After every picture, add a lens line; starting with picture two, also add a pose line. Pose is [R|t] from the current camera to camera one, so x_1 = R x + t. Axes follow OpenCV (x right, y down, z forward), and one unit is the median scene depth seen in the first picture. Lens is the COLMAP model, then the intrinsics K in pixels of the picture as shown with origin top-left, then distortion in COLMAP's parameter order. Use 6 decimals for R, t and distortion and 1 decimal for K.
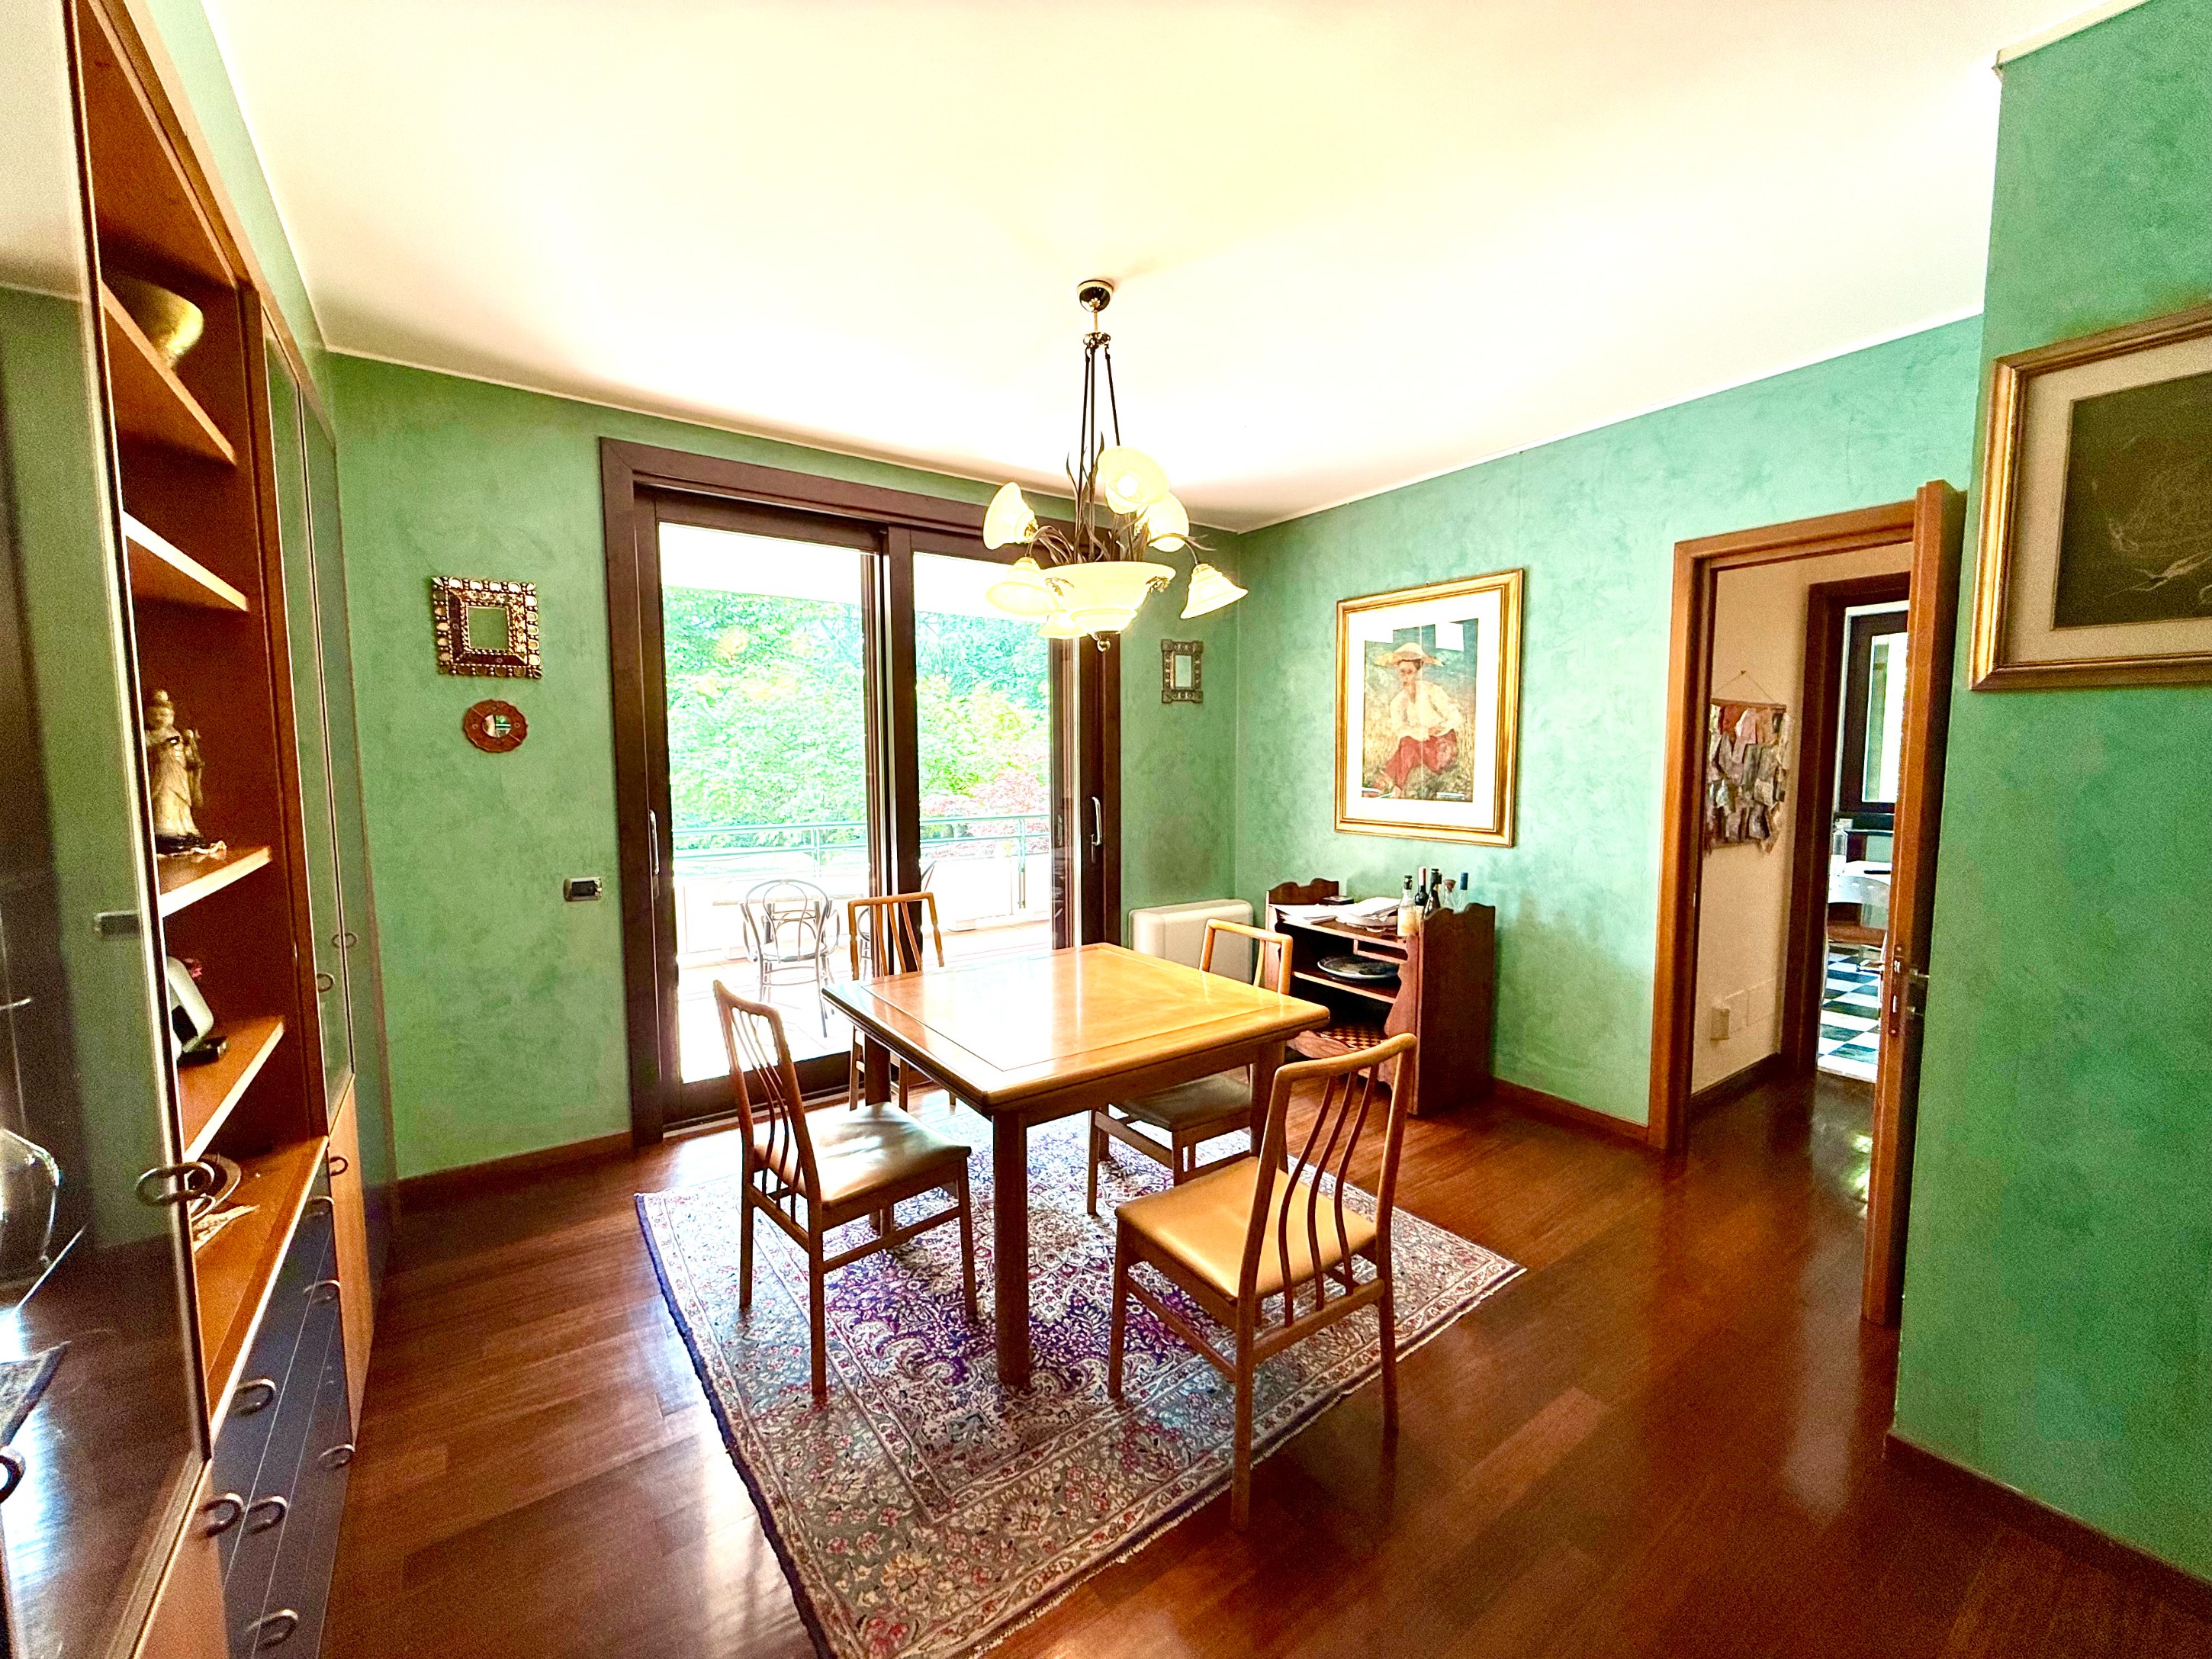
lens RADIAL K [[882.7, 0, 1101.5], [0, 882.7, 827.2], [0, 0, 1]] dist [-0.000799, 0.000529]
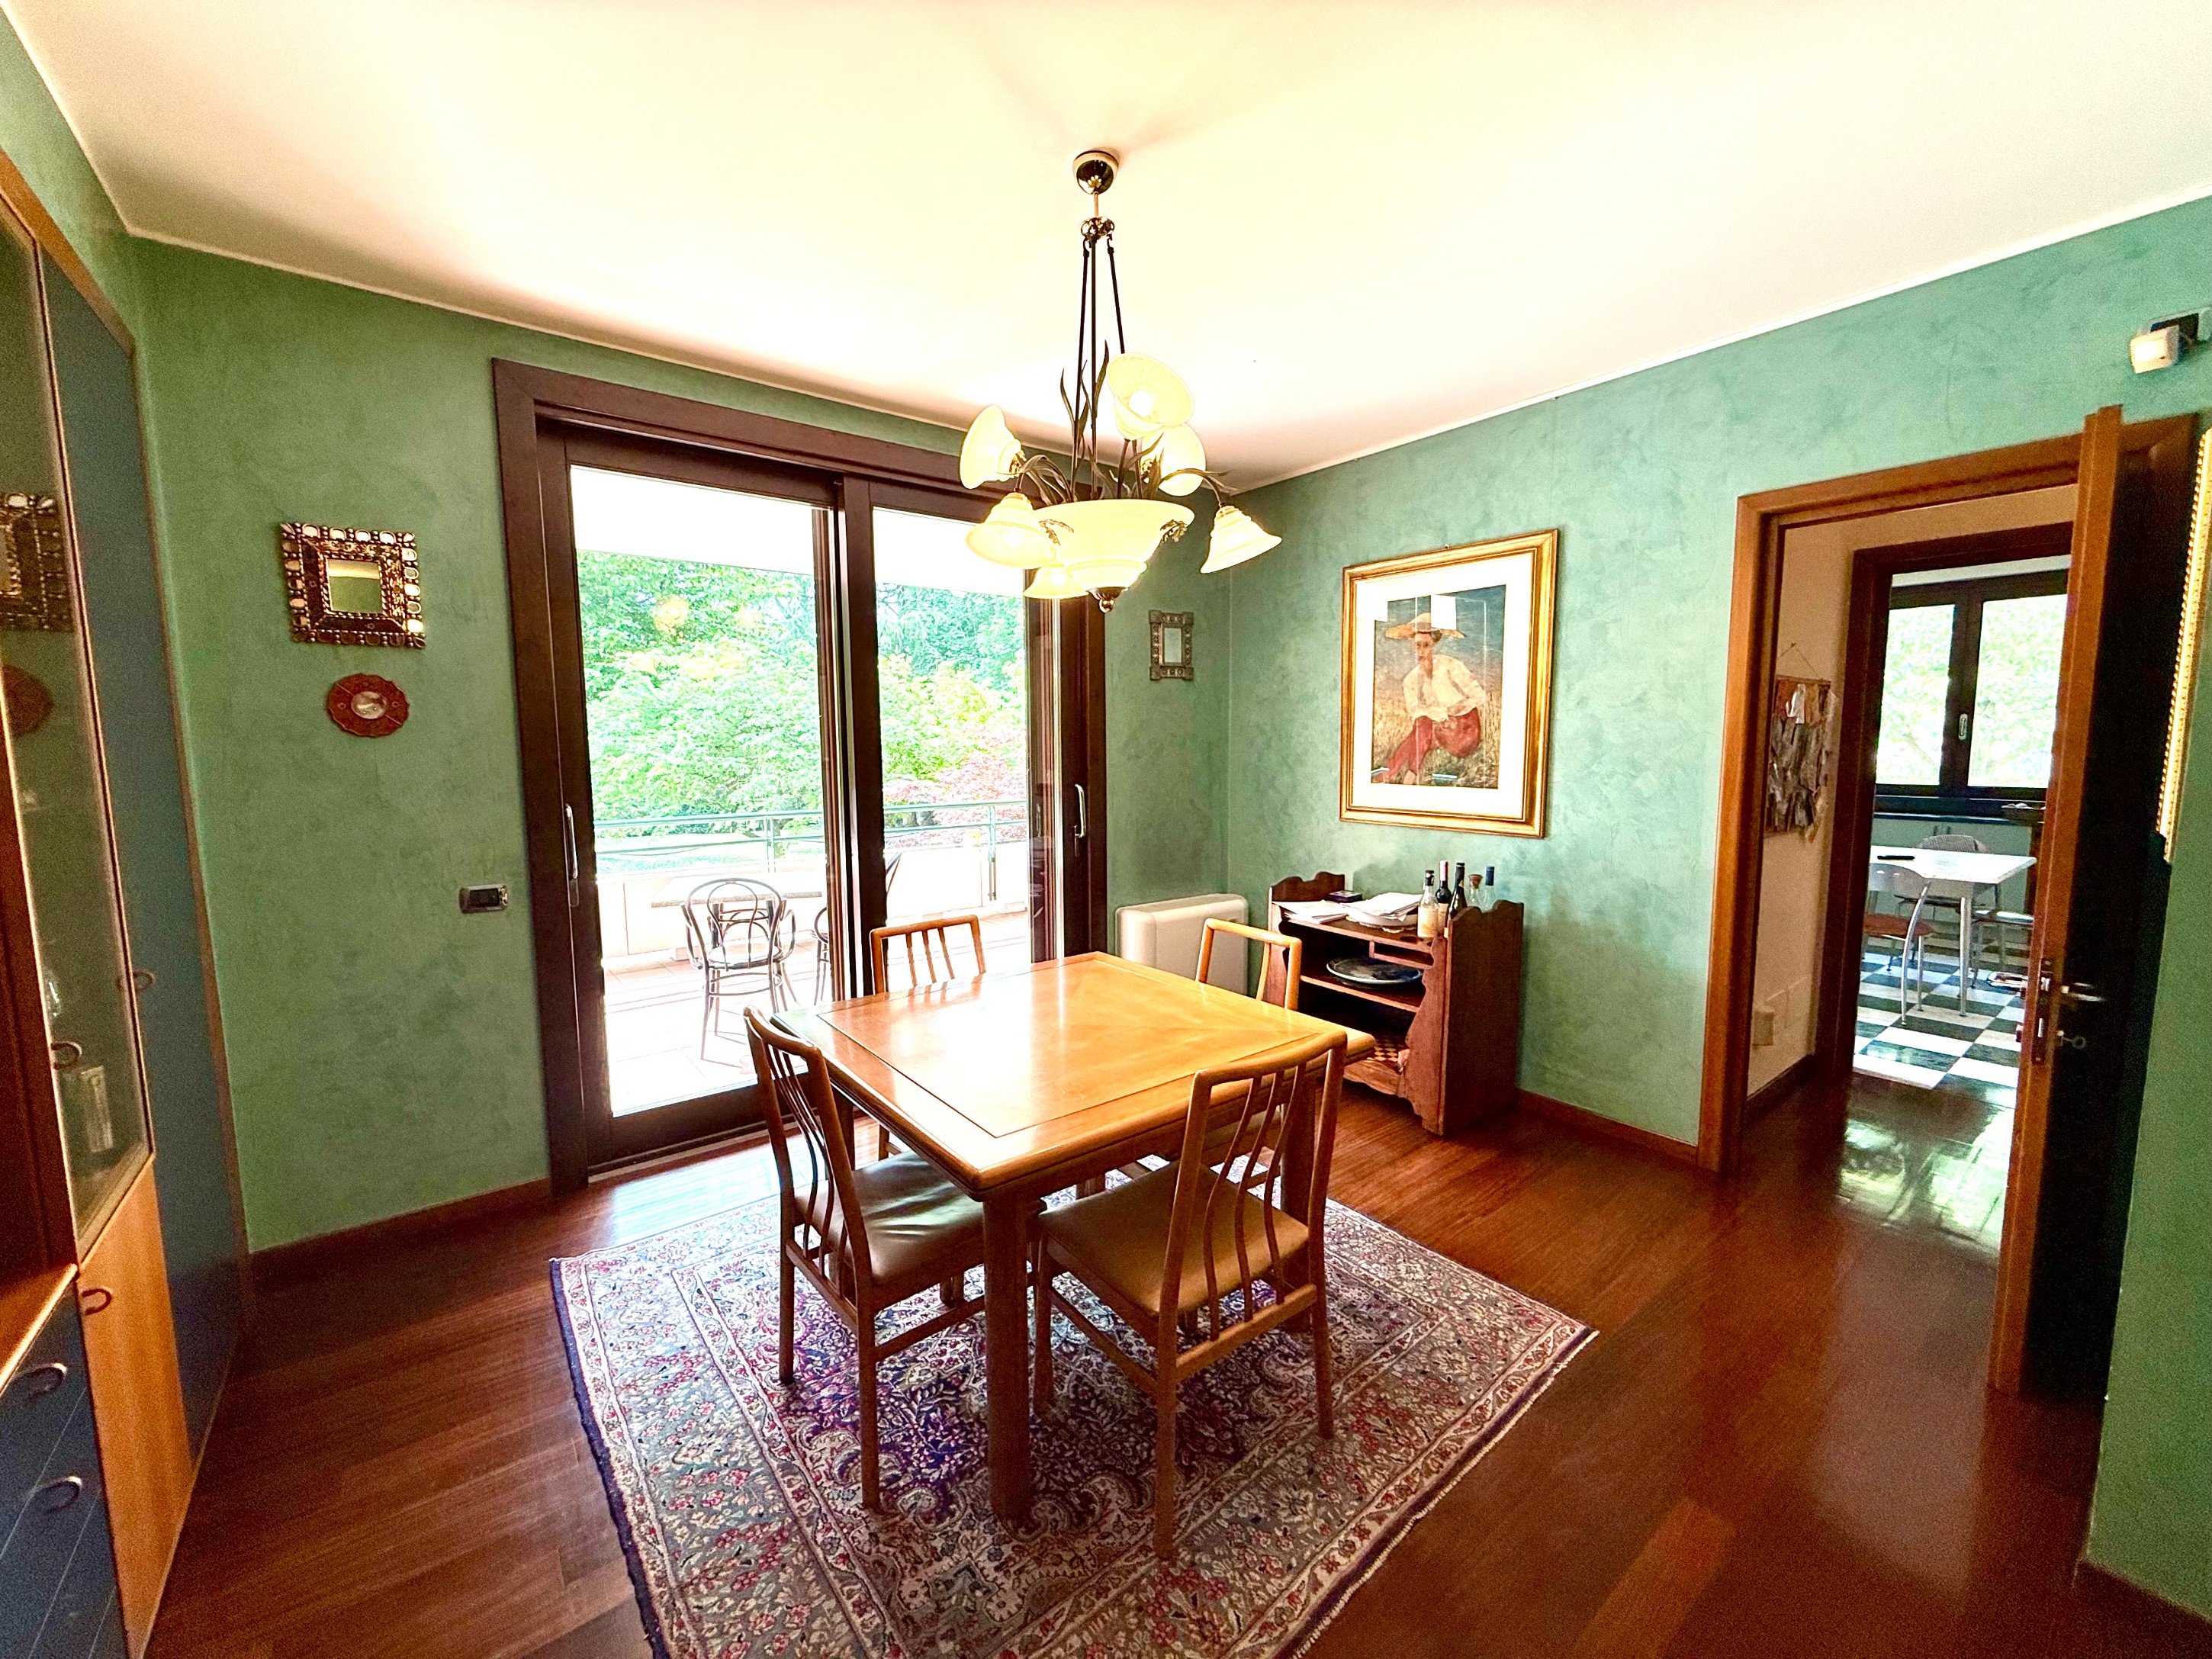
lens RADIAL K [[882.7, 0, 1101.8], [0, 882.7, 828.5], [0, 0, 1]] dist [-0.000799, 0.000529]
pose [[0.999110, -0.007348, 0.041546, -0.029013], [0.006450, 0.999744, 0.021707, -0.011220], [-0.041695, -0.021420, 0.998901, 0.127468]]
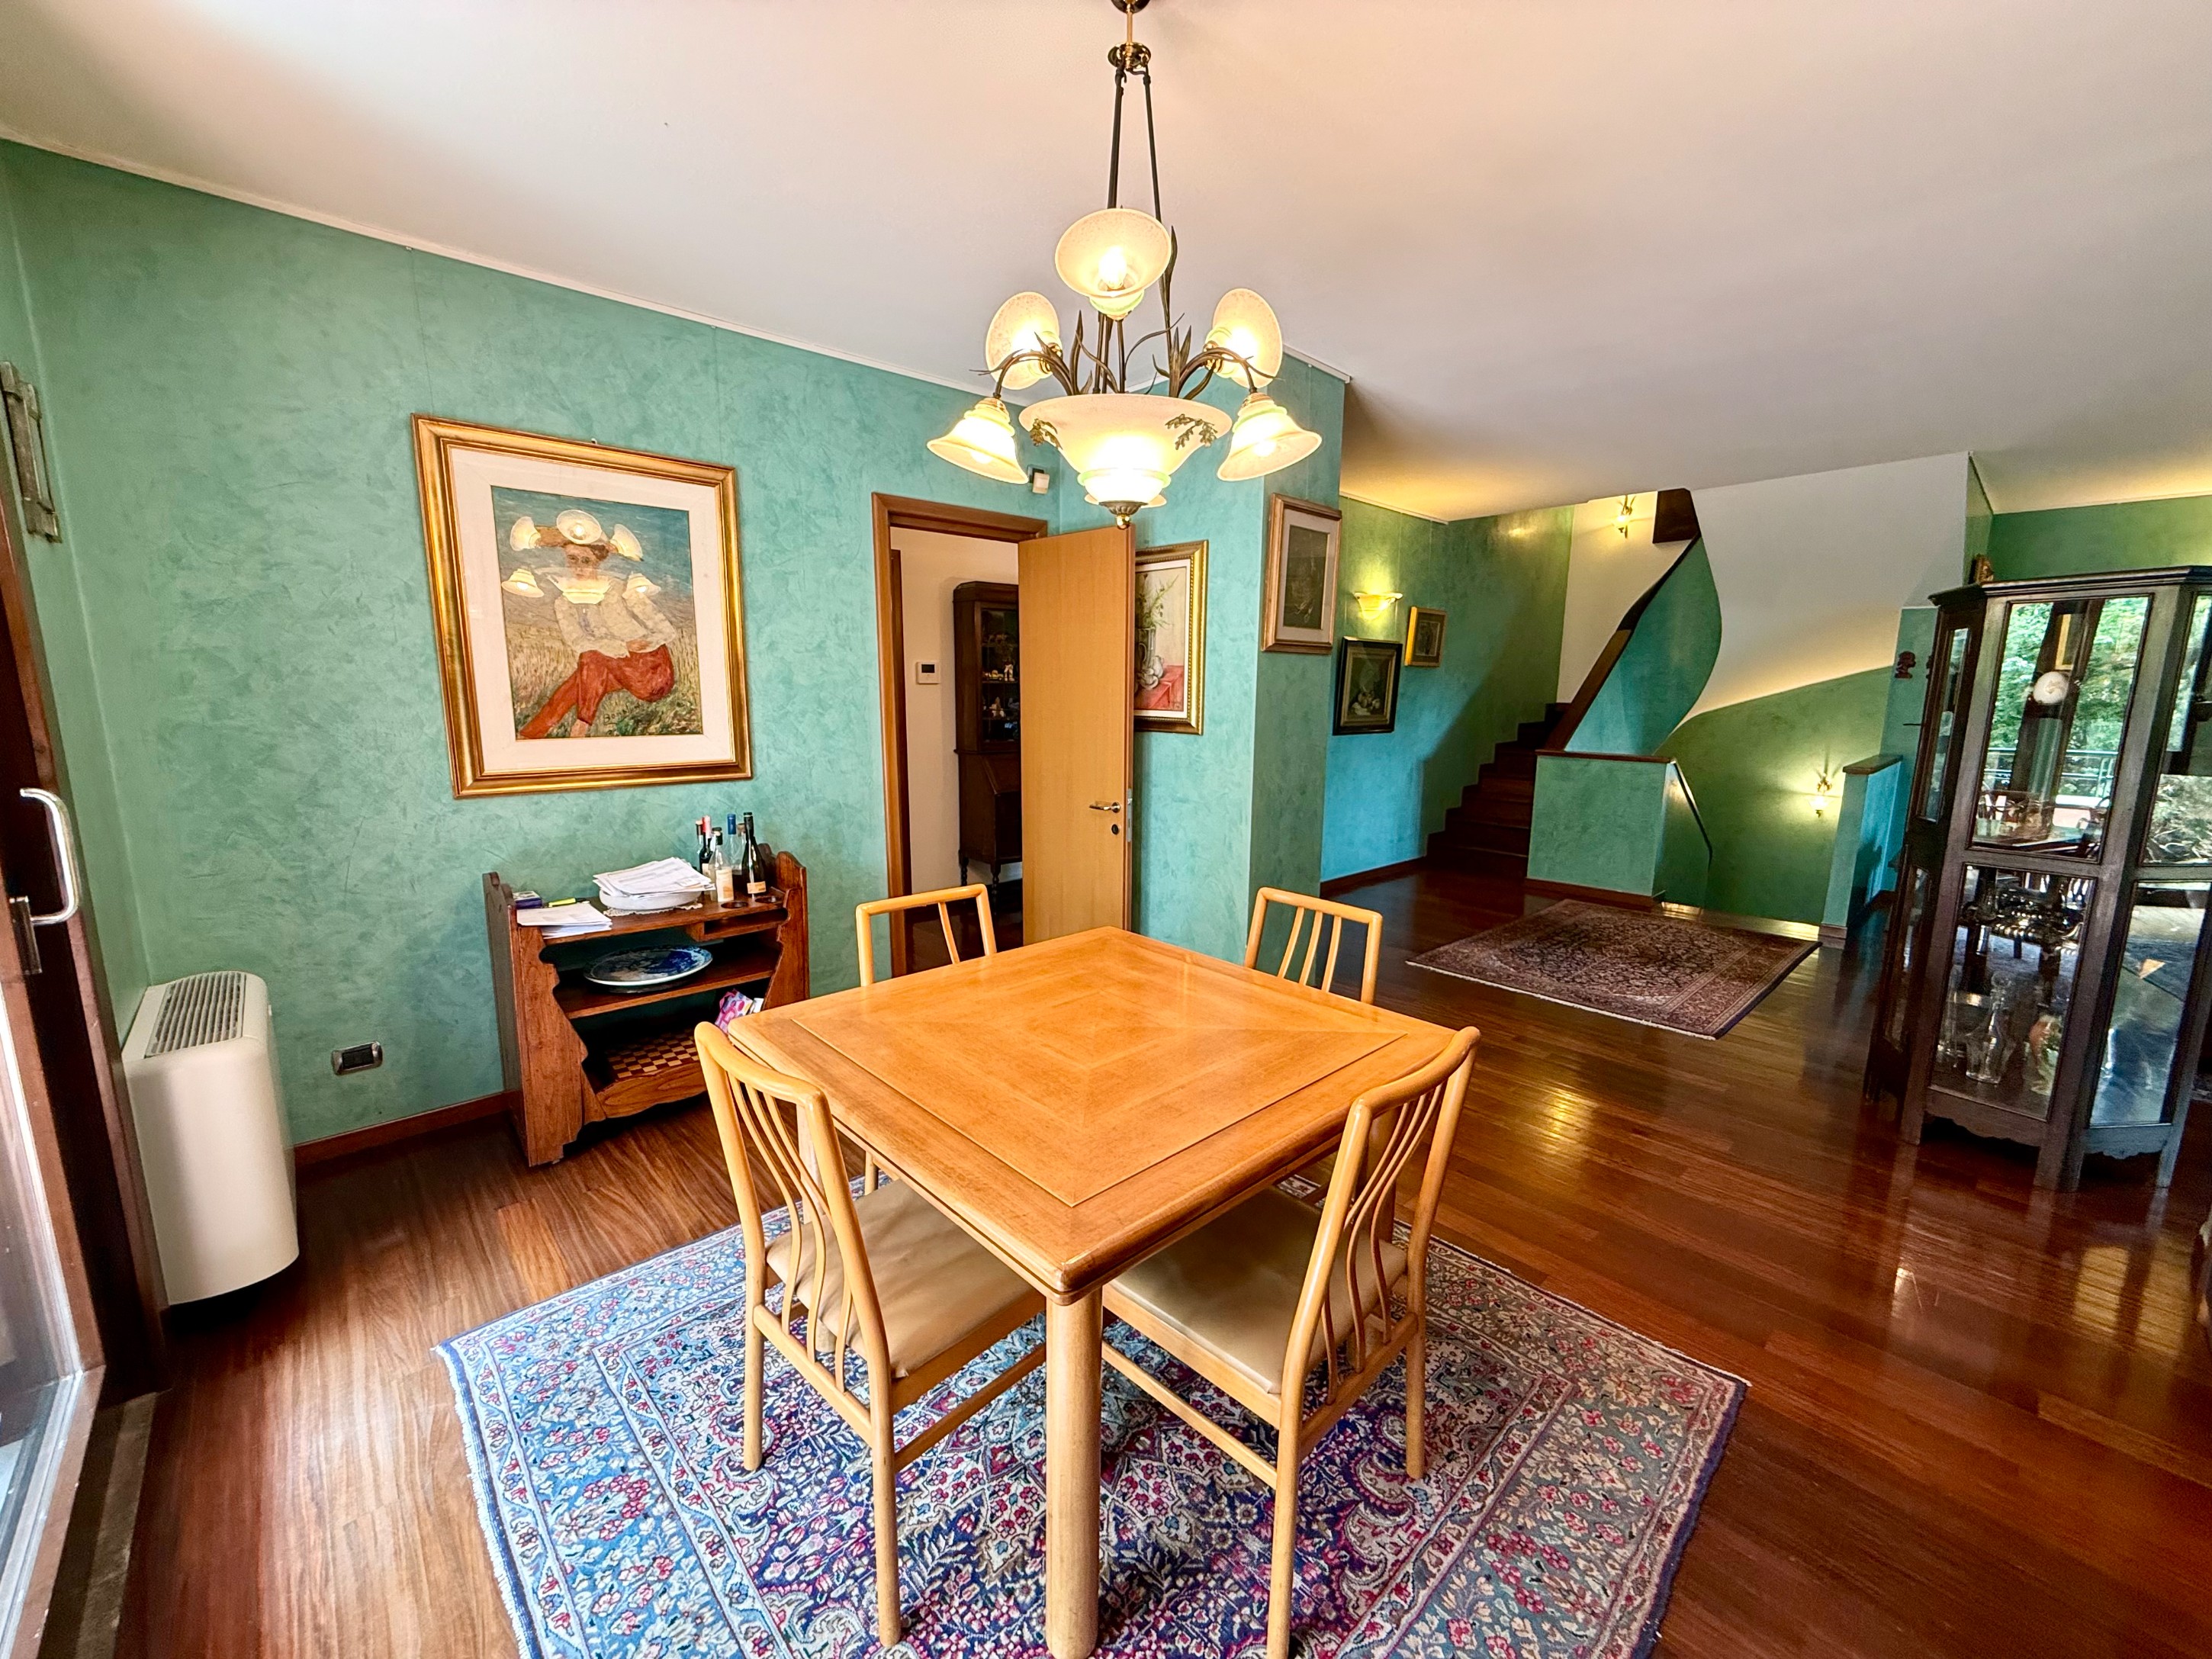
lens RADIAL K [[882.7, 0, 1100.0], [0, 882.7, 827.9], [0, 0, 1]] dist [-0.000799, 0.000529]
pose [[-0.126345, -0.160711, 0.978881, -0.560585], [0.074137, 0.982500, 0.170874, -0.065780], [-0.989212, 0.094161, -0.112219, 0.849204]]
